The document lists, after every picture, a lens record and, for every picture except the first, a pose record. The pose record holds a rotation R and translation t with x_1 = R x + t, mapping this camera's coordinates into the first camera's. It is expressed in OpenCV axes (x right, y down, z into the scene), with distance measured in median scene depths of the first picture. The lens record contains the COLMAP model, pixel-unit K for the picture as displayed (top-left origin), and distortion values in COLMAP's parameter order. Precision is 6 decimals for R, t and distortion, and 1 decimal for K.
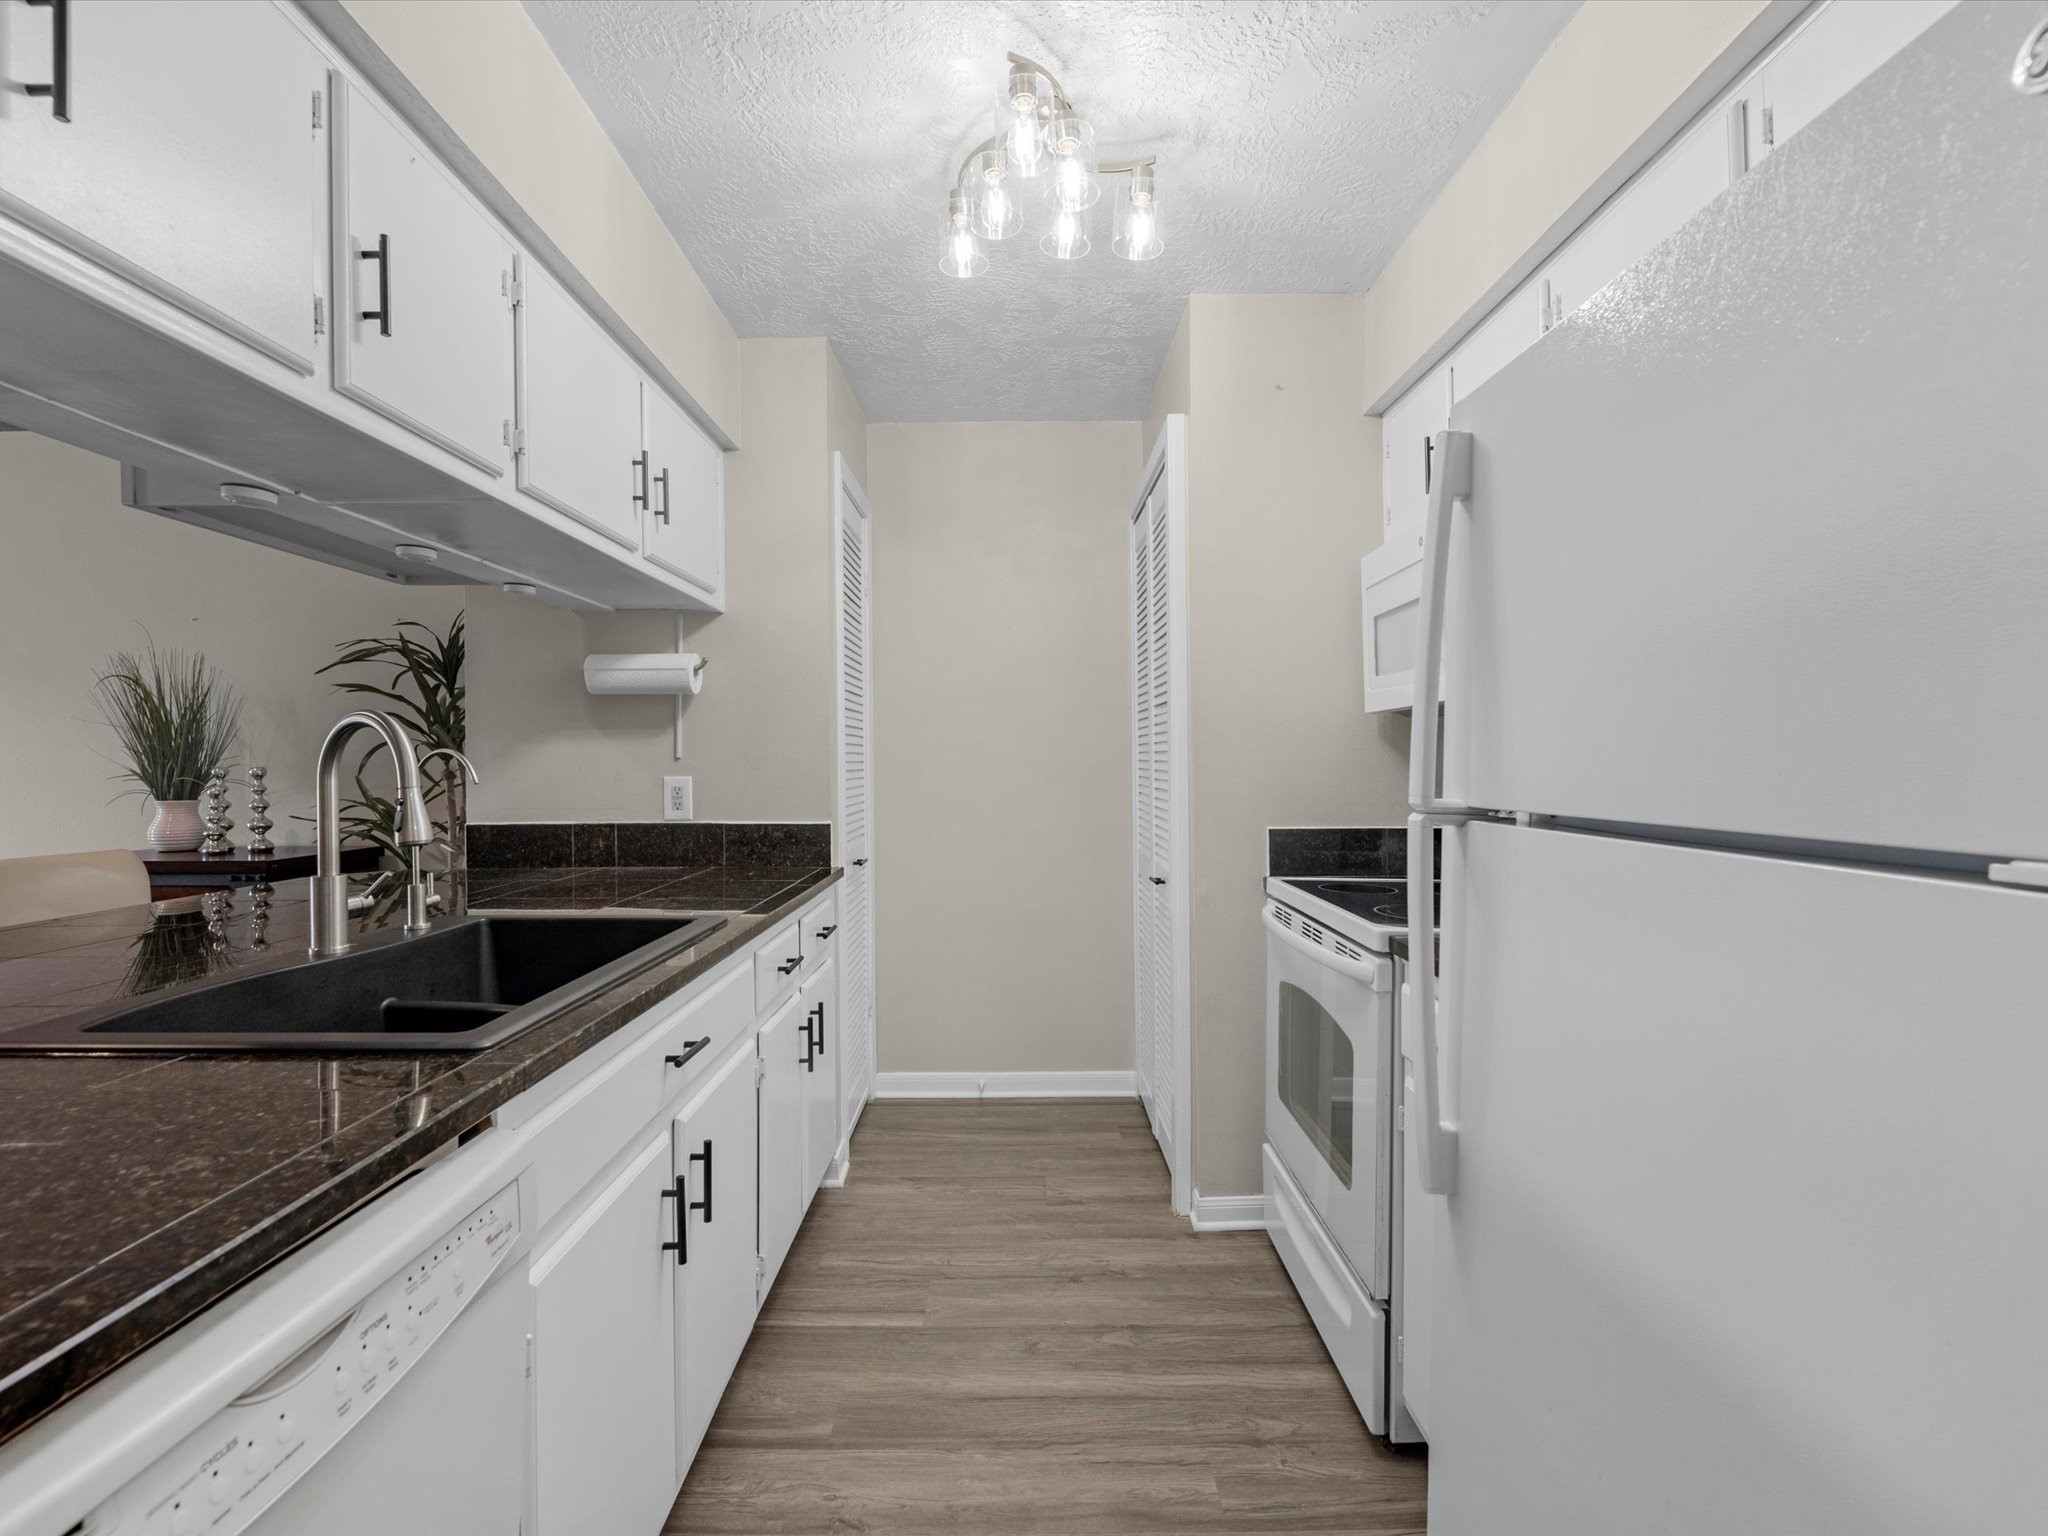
lens RADIAL K [[965.5, 0, 1024.0], [0, 965.5, 768.0], [0, 0, 1]] dist [0.029018, -0.000076]
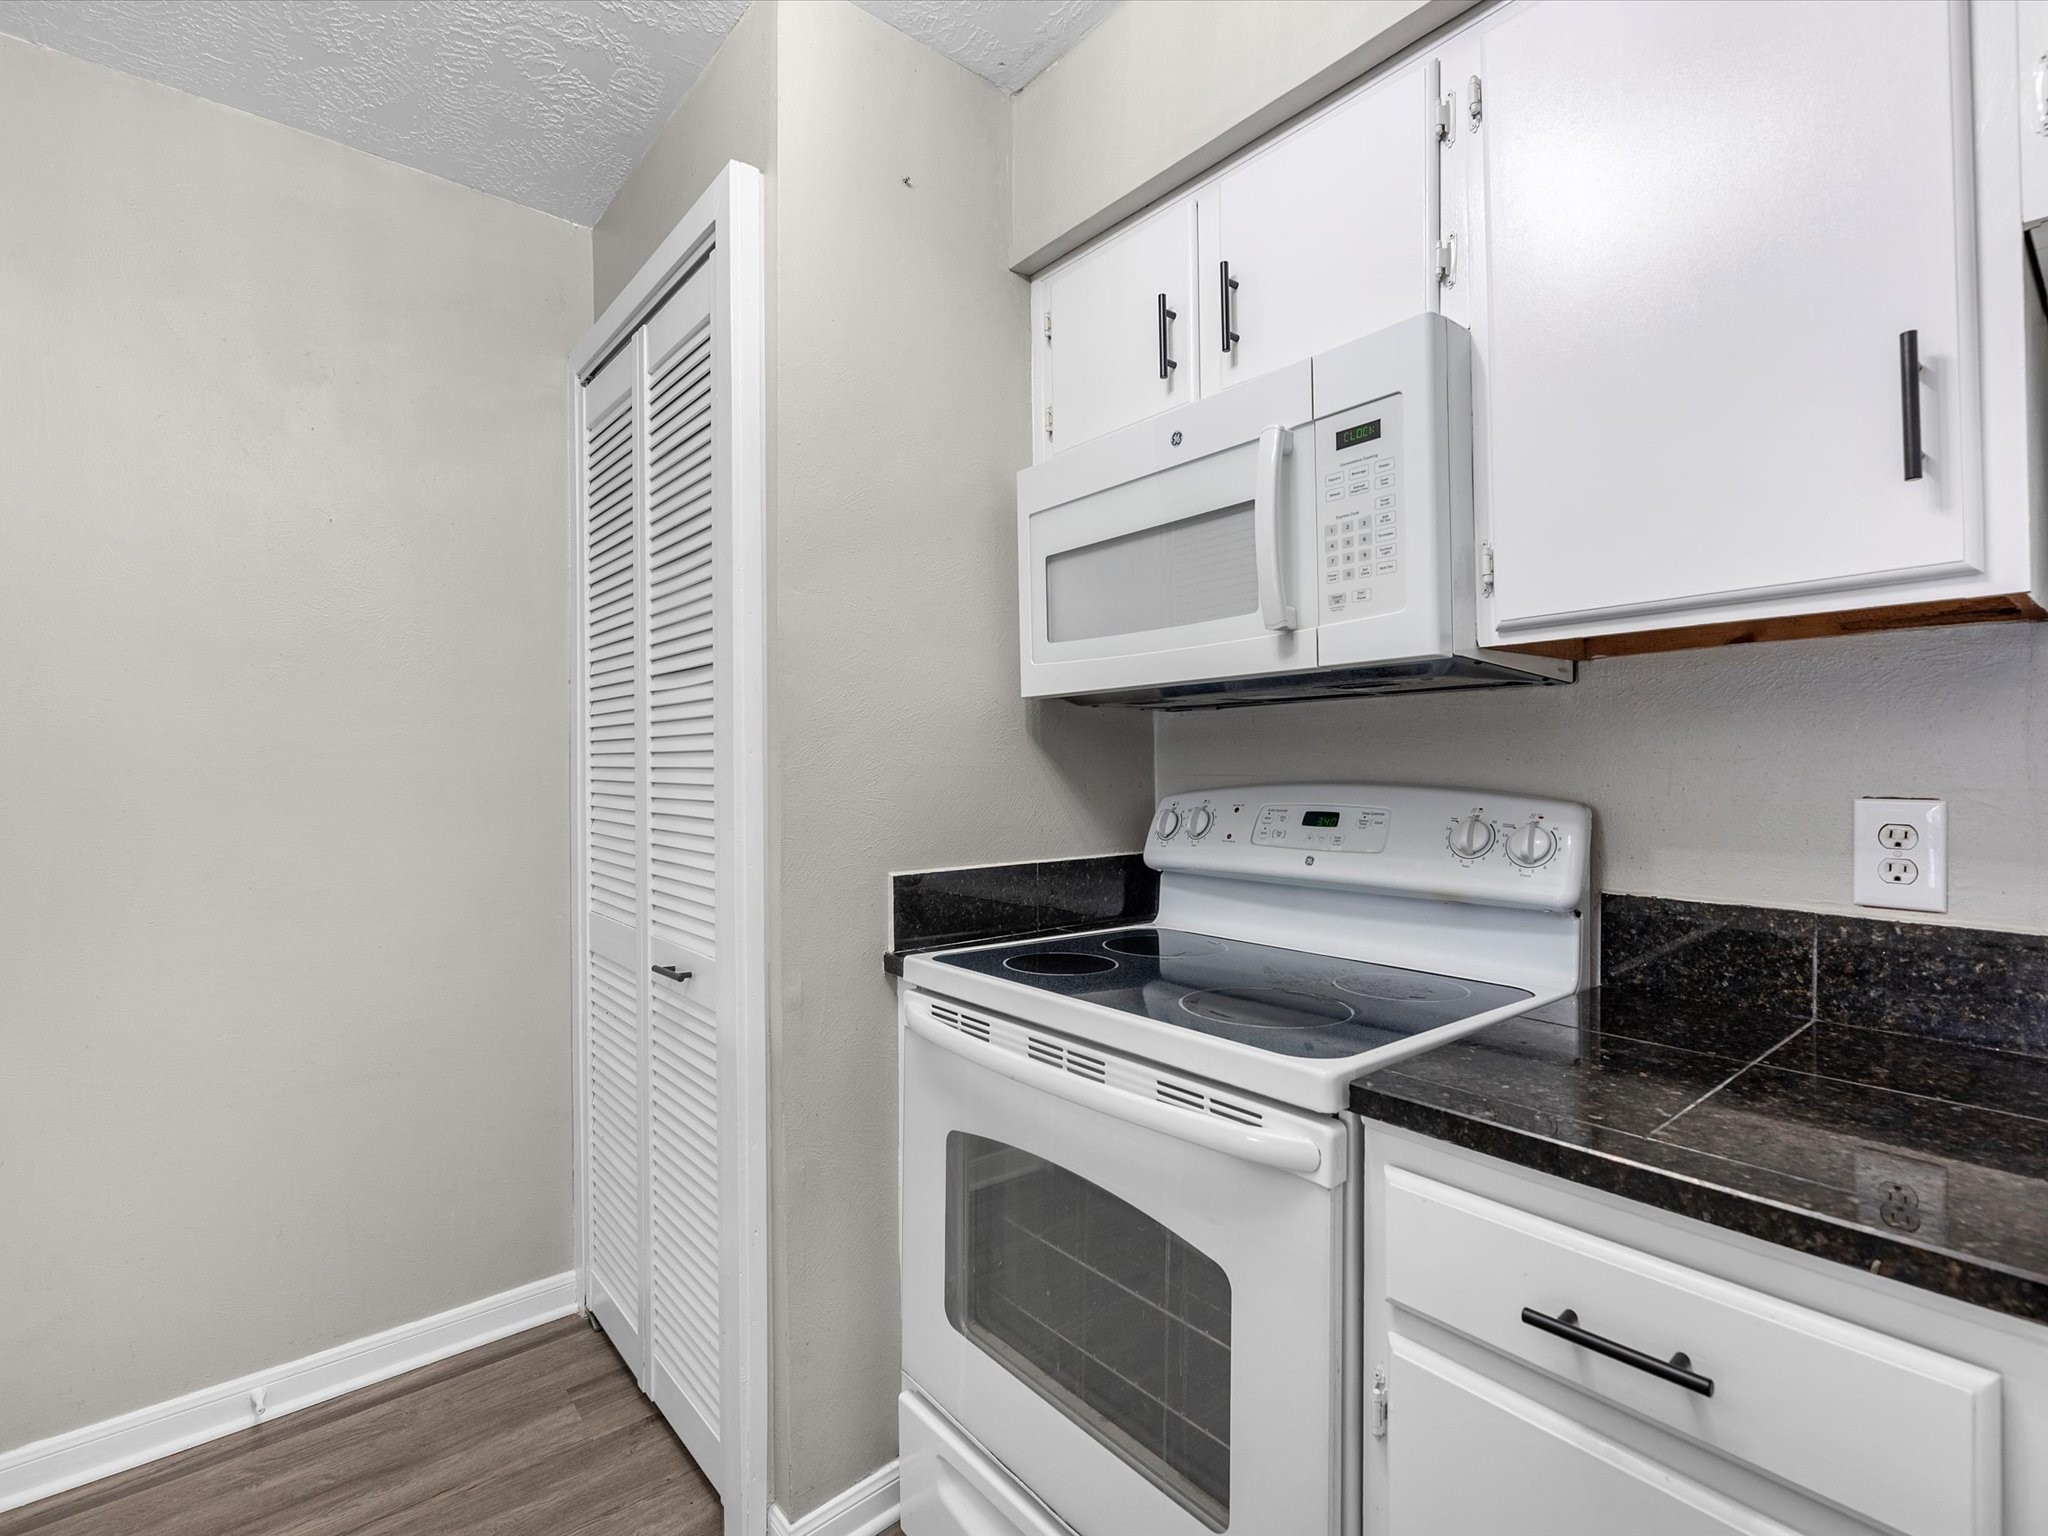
lens RADIAL K [[949.9, 0, 1024.4], [0, 949.9, 758.9], [0, 0, 1]] dist [0.000614, -0.000220]
pose [[0.771435, 0.006000, 0.636280, -0.065515], [0.006402, 0.999832, -0.017191, -0.001000], [-0.636276, 0.017335, 0.771266, 0.425620]]
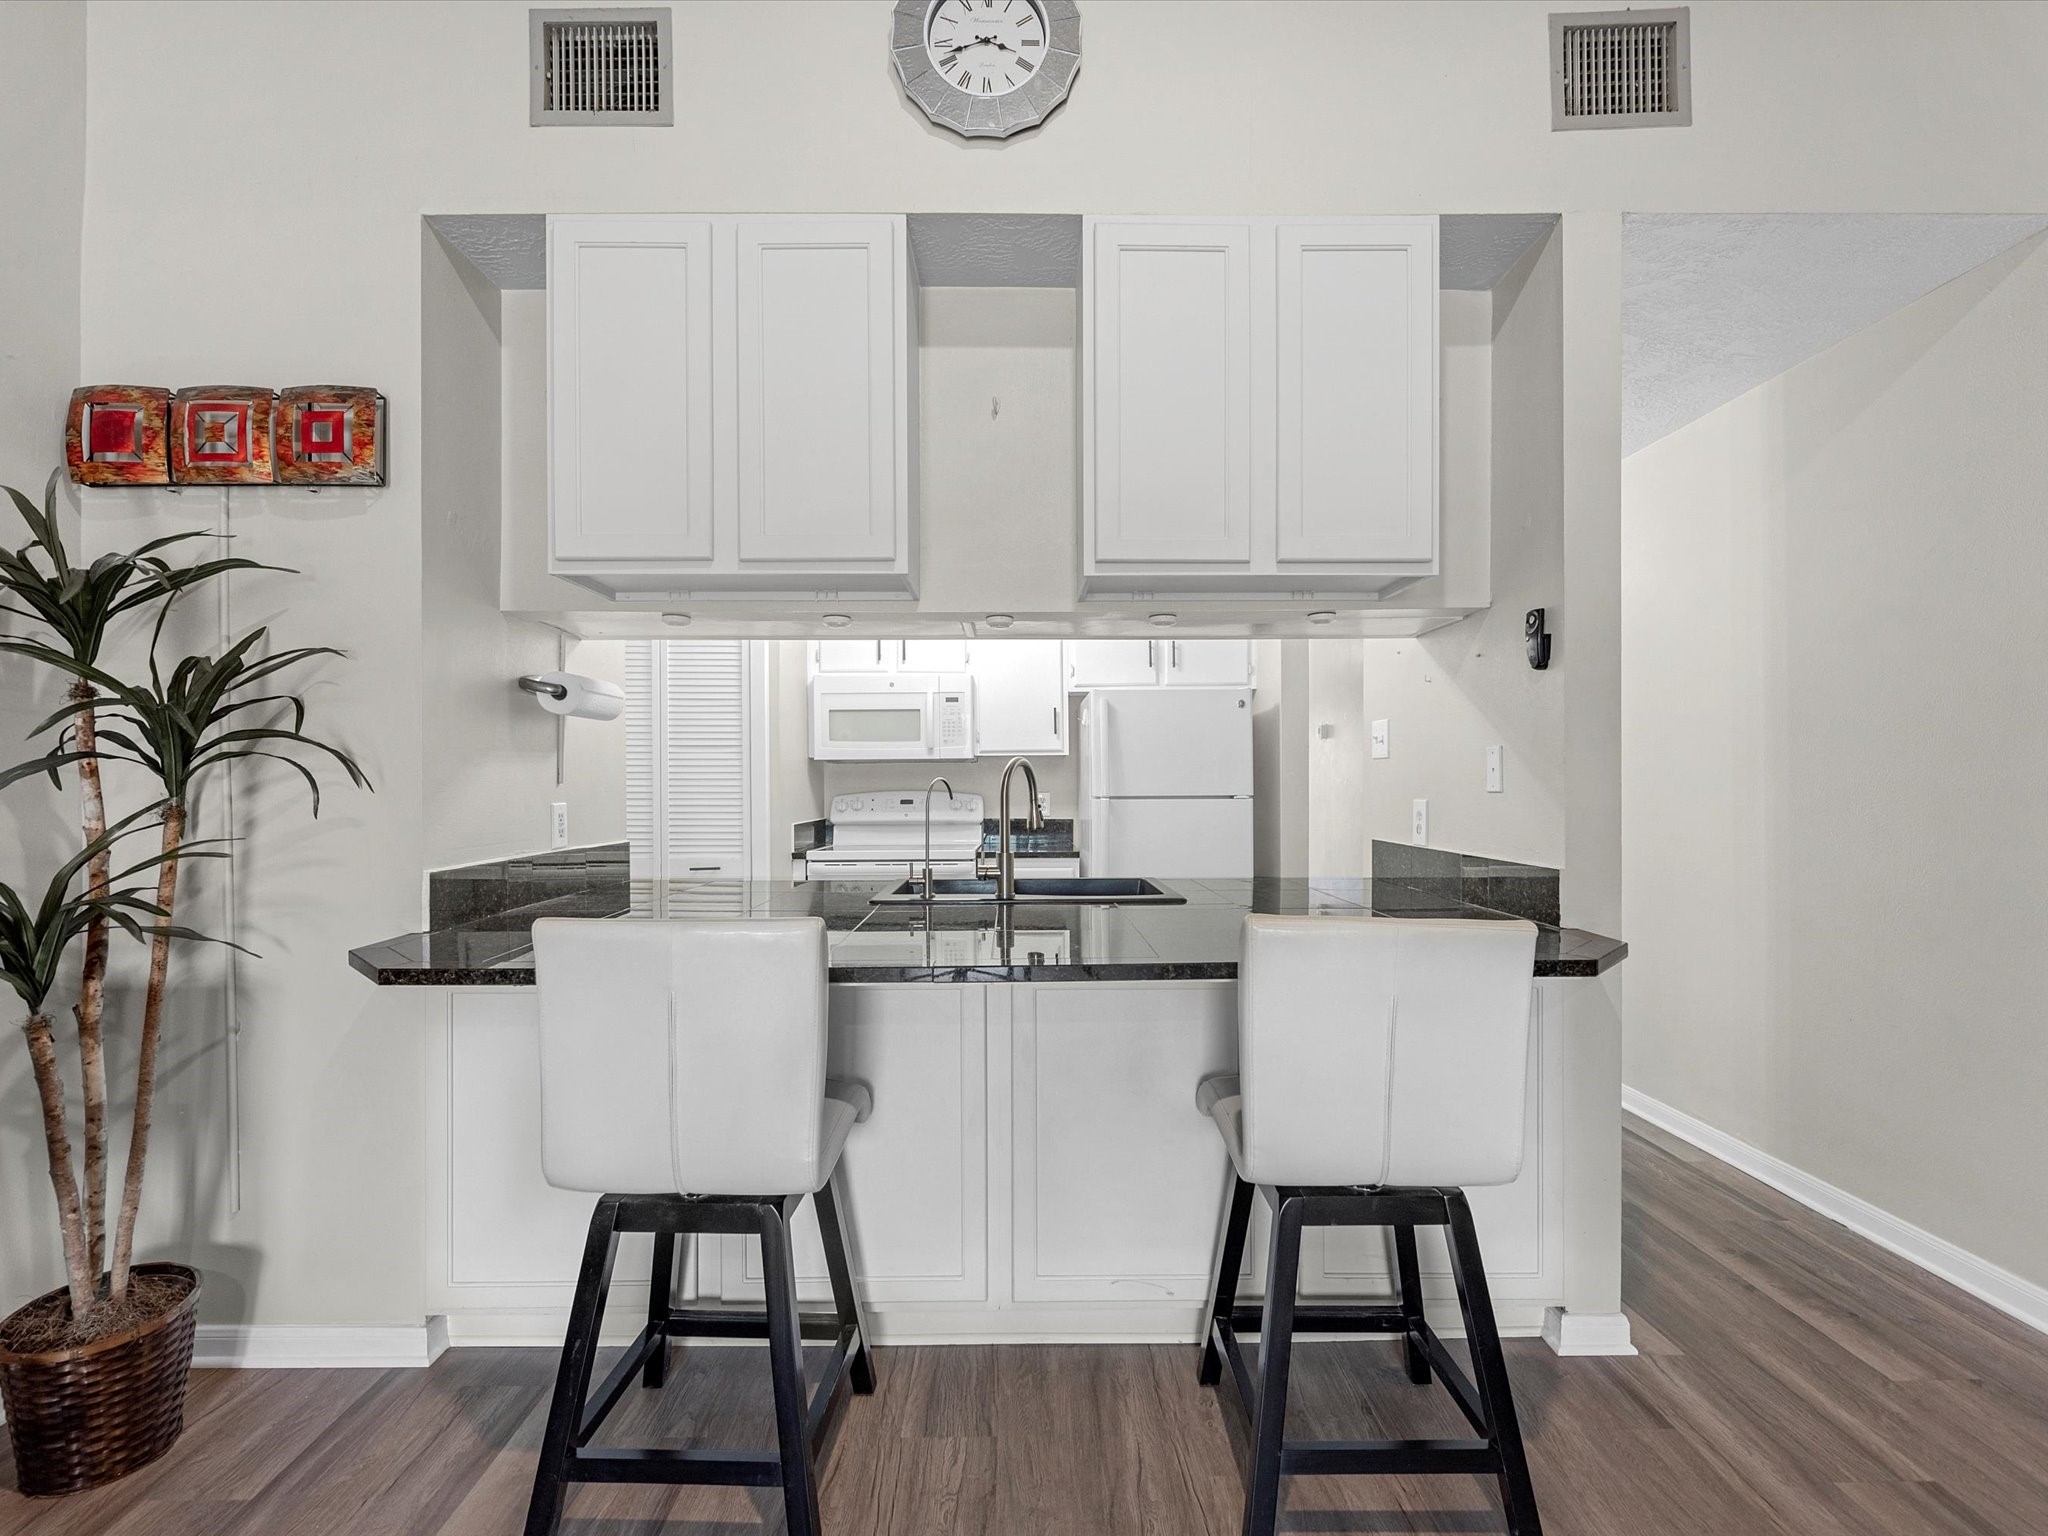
lens RADIAL K [[965.5, 0, 1024.0], [0, 965.5, 768.0], [0, 0, 1]] dist [0.029018, -0.000076]
pose [[-0.001516, 0.013267, 0.999911, -1.250912], [0.009590, 0.999866, -0.013252, -0.009974], [-0.999953, 0.009569, -0.001643, 0.526497]]
